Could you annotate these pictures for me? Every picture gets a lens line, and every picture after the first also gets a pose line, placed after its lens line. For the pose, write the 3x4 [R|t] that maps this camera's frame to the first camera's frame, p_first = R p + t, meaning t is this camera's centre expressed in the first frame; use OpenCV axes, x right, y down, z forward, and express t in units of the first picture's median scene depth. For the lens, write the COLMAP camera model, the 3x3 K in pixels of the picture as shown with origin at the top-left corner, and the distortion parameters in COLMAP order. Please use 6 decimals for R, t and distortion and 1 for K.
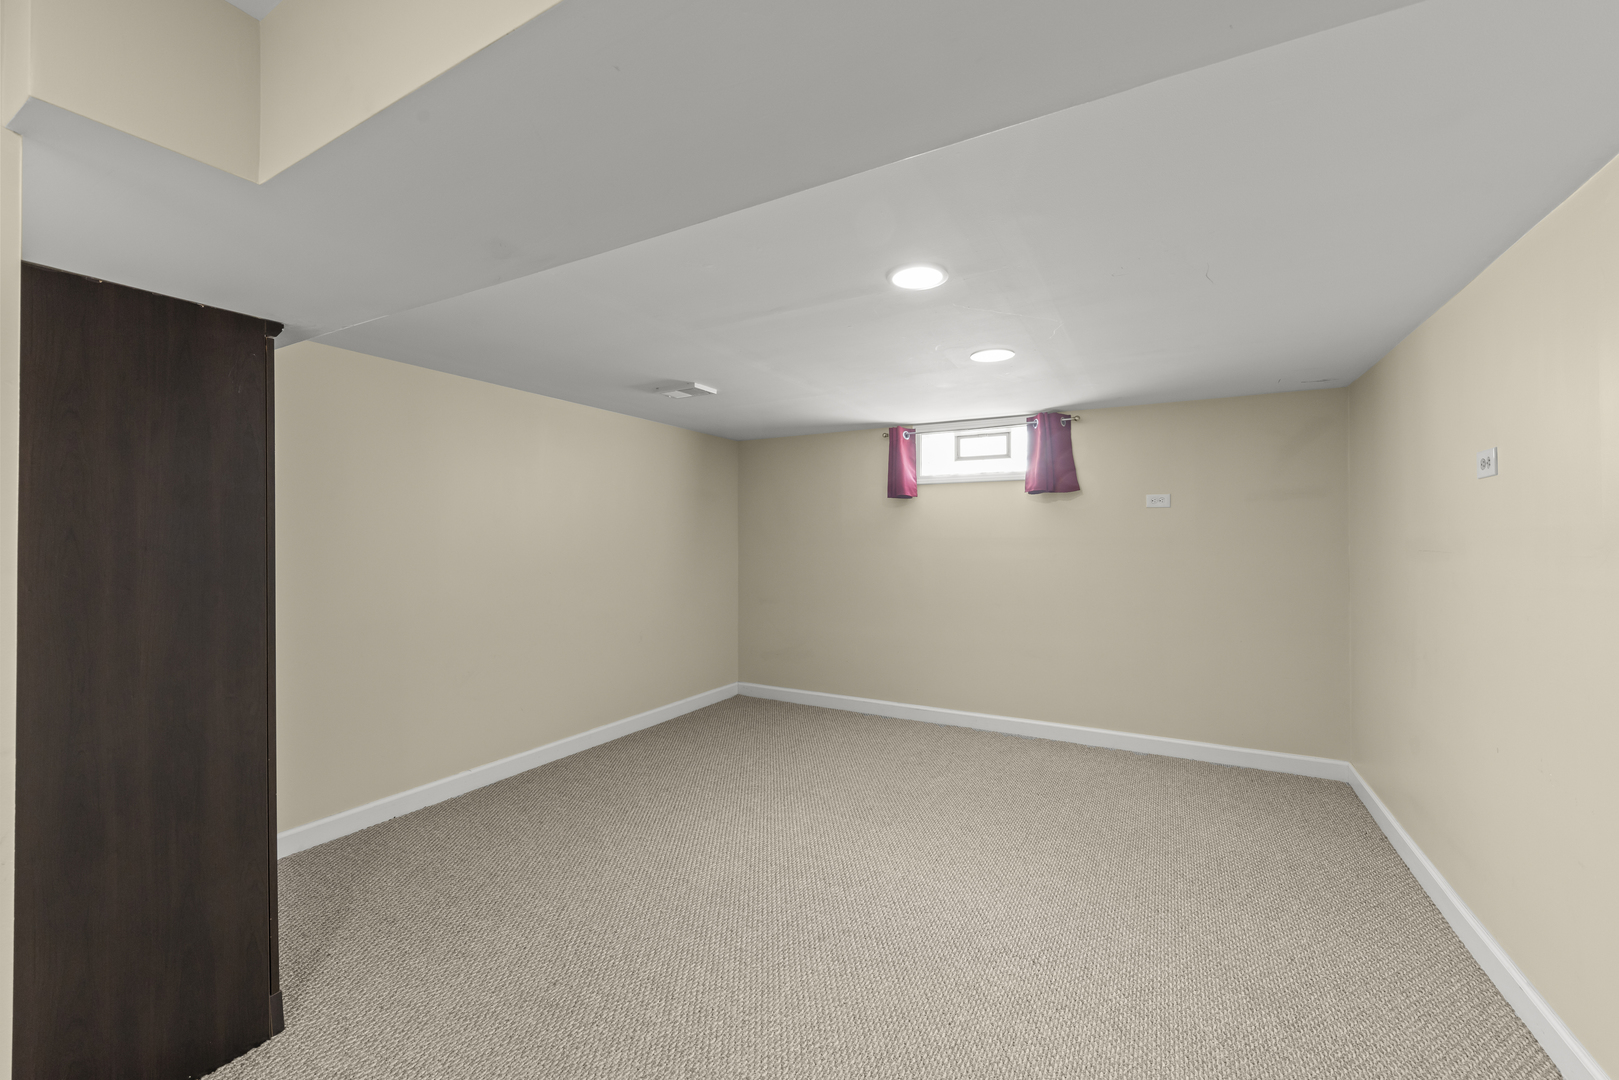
lens RADIAL K [[627.7, 0, 821.0], [0, 627.7, 537.8], [0, 0, 1]] dist [0.000092, 0.000002]
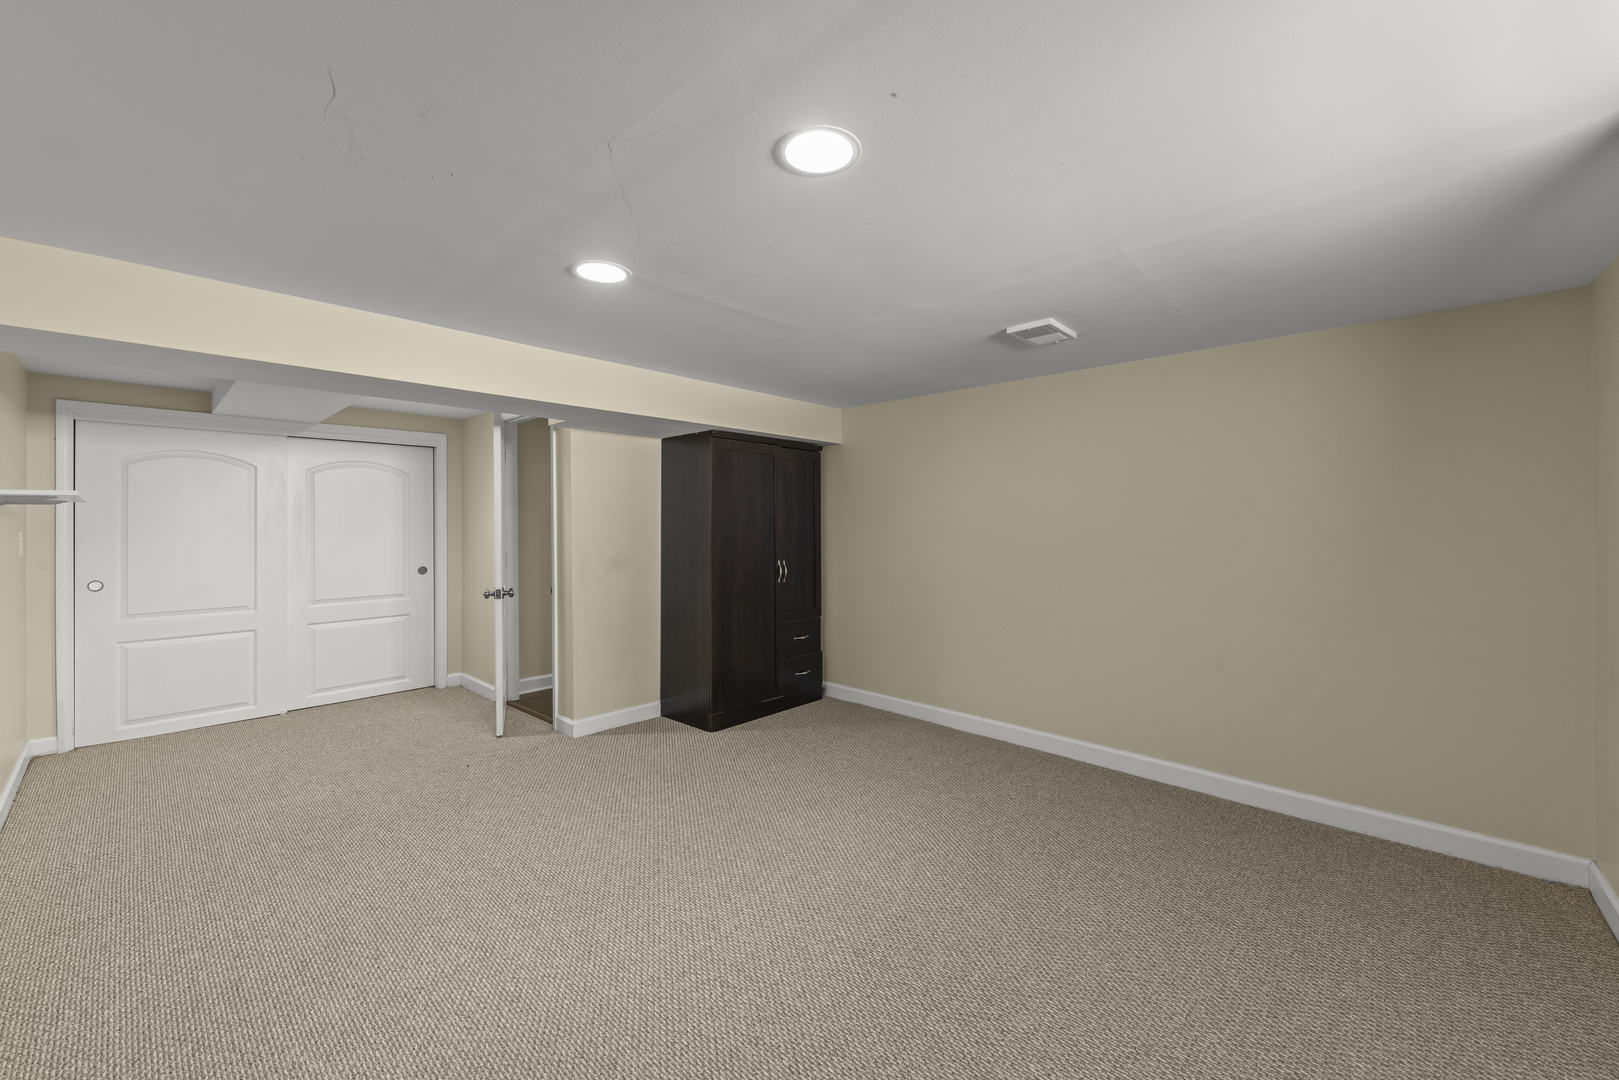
lens RADIAL K [[627.7, 0, 808.3], [0, 627.7, 528.2], [0, 0, 1]] dist [0.000092, 0.000002]
pose [[-0.244125, 0.006912, -0.969719, 0.095373], [-0.006203, 0.999943, 0.008689, 0.000868], [0.969724, 0.008136, -0.244069, 0.139859]]
